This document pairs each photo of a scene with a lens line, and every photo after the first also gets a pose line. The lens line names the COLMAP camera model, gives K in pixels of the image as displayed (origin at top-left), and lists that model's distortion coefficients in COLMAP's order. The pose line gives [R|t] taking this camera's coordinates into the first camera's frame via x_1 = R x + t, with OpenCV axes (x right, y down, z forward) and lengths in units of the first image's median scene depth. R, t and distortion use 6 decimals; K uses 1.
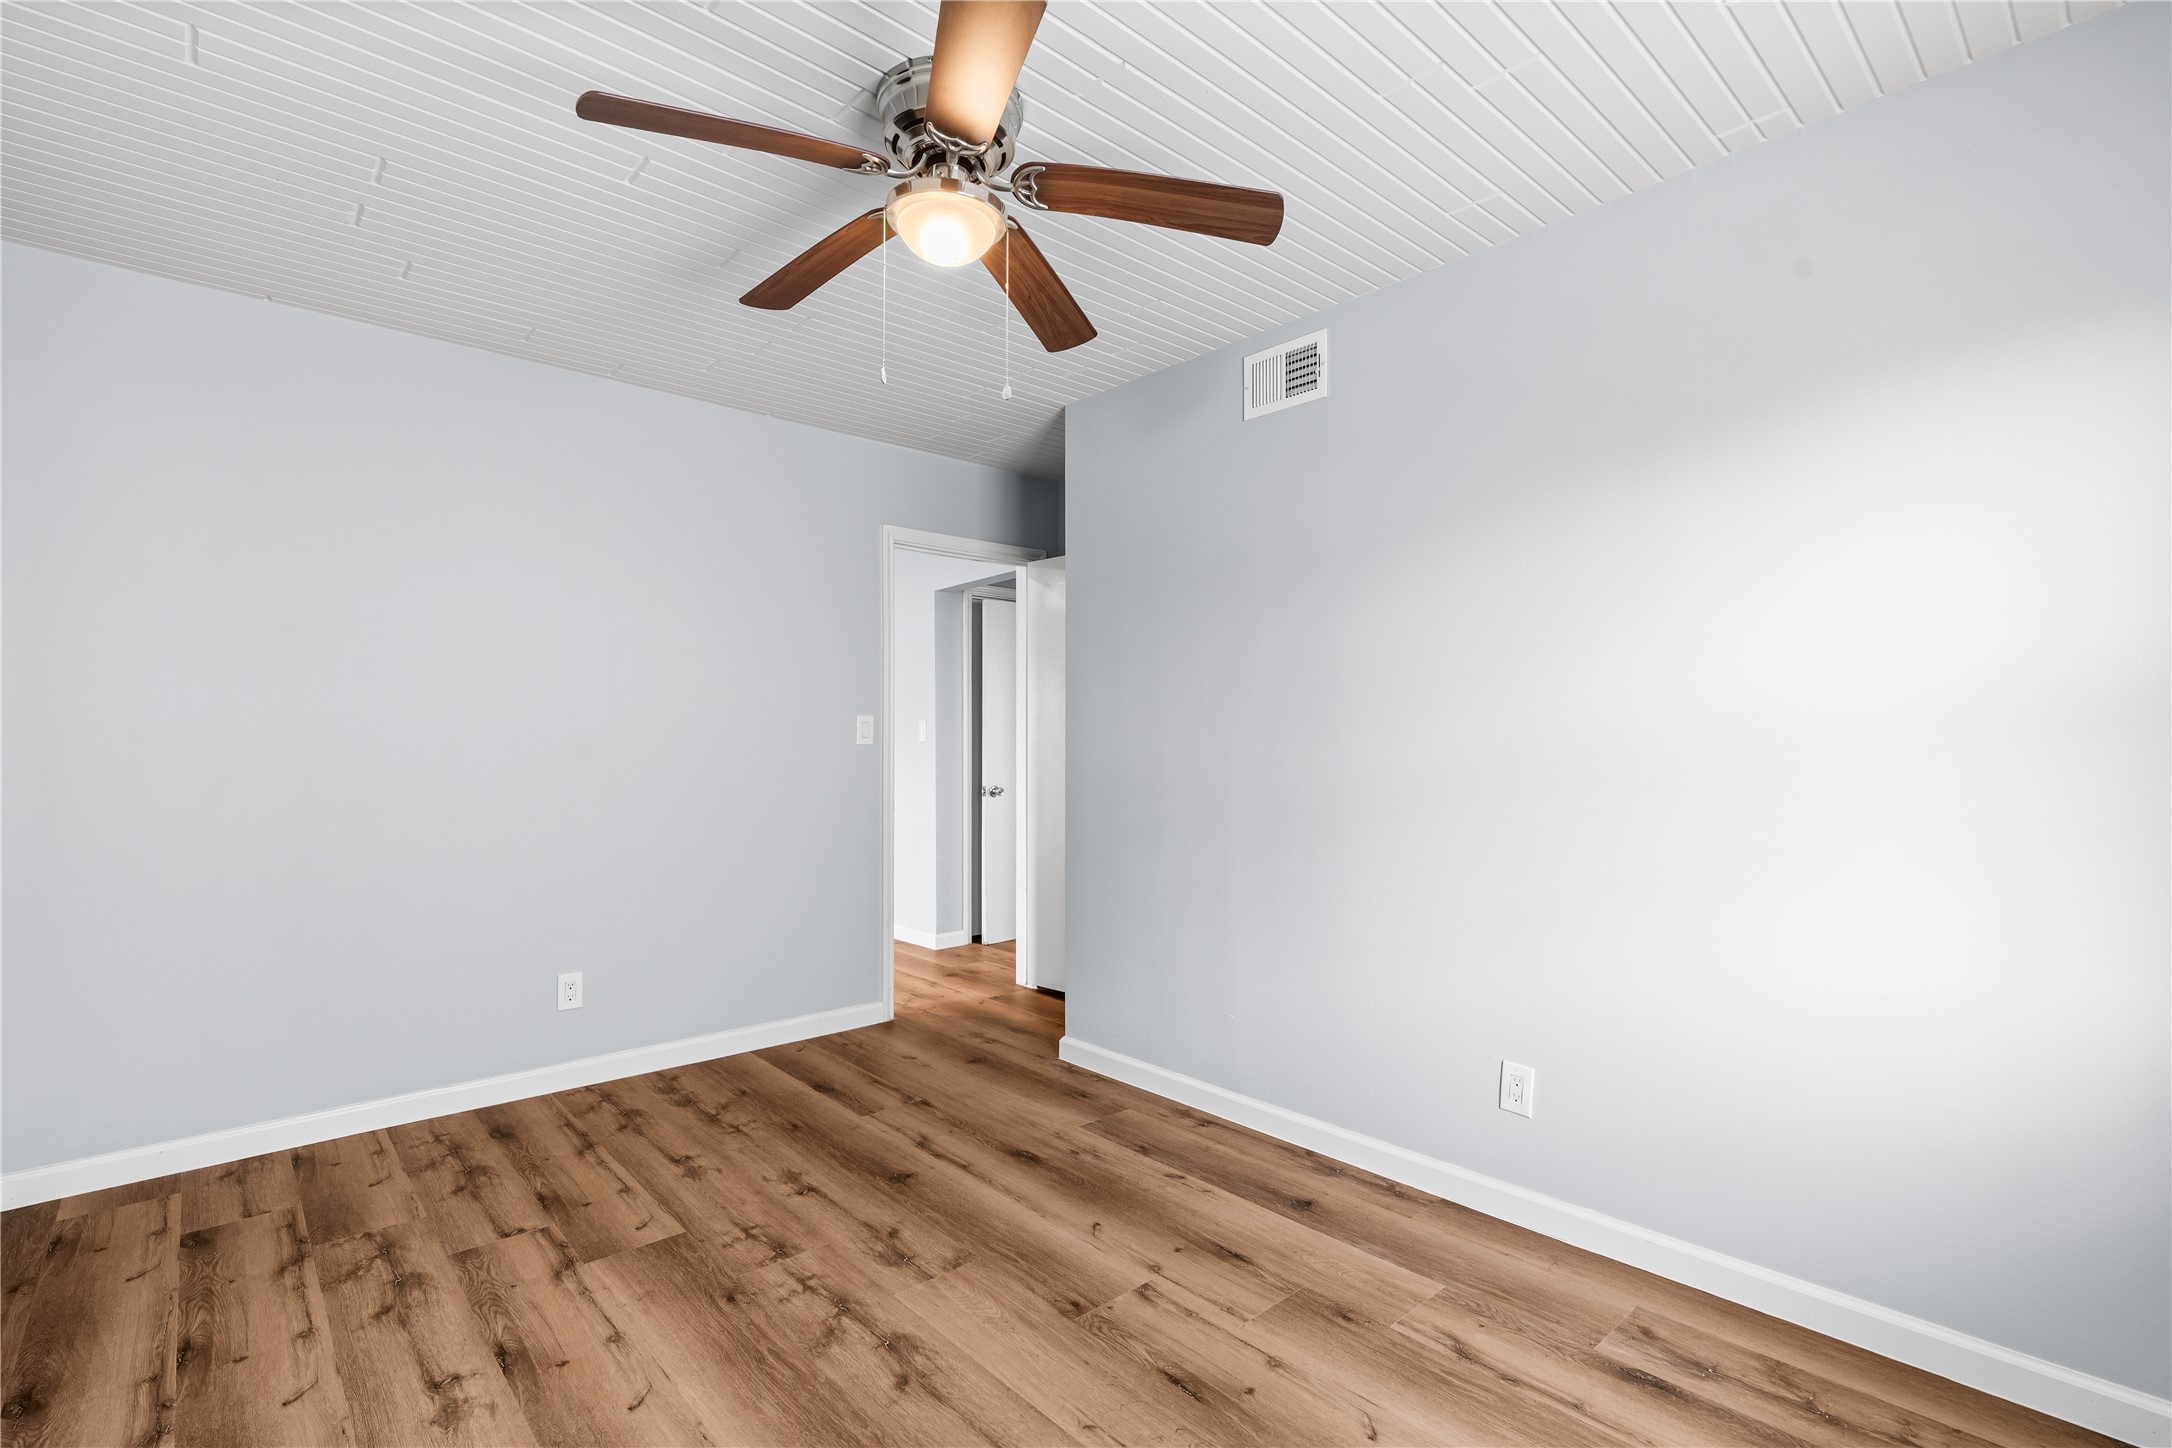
lens RADIAL K [[988.3, 0, 1084.2], [0, 988.3, 721.1], [0, 0, 1]] dist [0.000959, 0.000349]
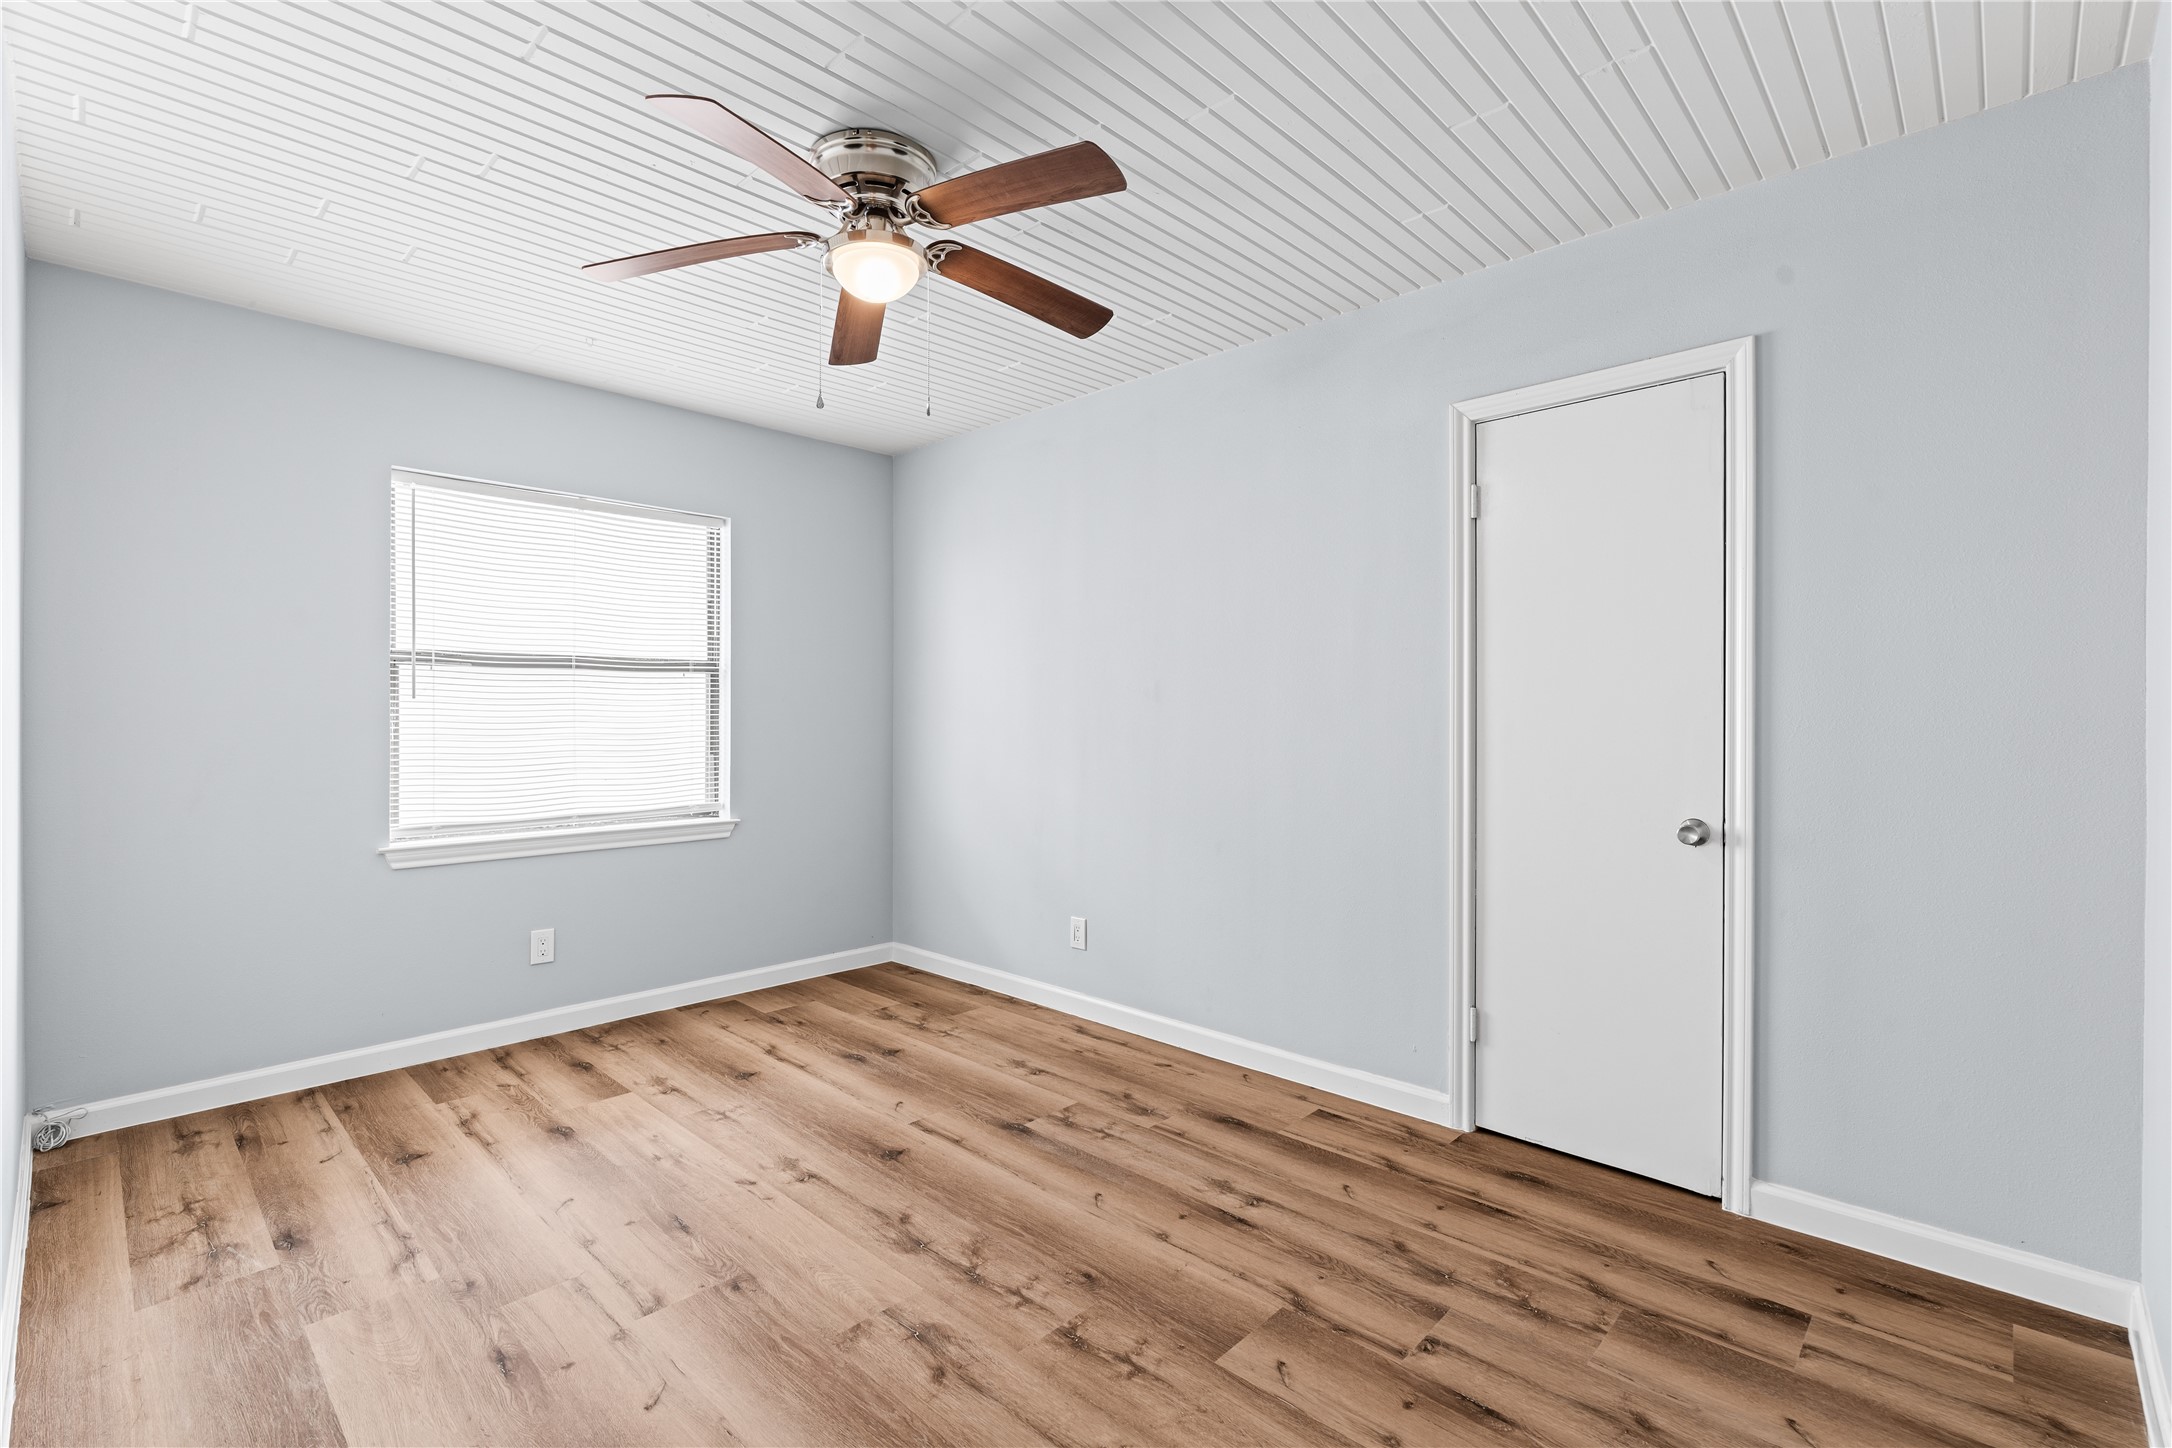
lens RADIAL K [[988.3, 0, 1084.2], [0, 988.3, 721.1], [0, 0, 1]] dist [0.000959, 0.000349]
pose [[-0.997904, 0.003637, -0.064603, -0.287604], [0.004425, 0.999918, -0.012052, 0.037885], [0.064554, -0.012313, -0.997838, 1.972129]]
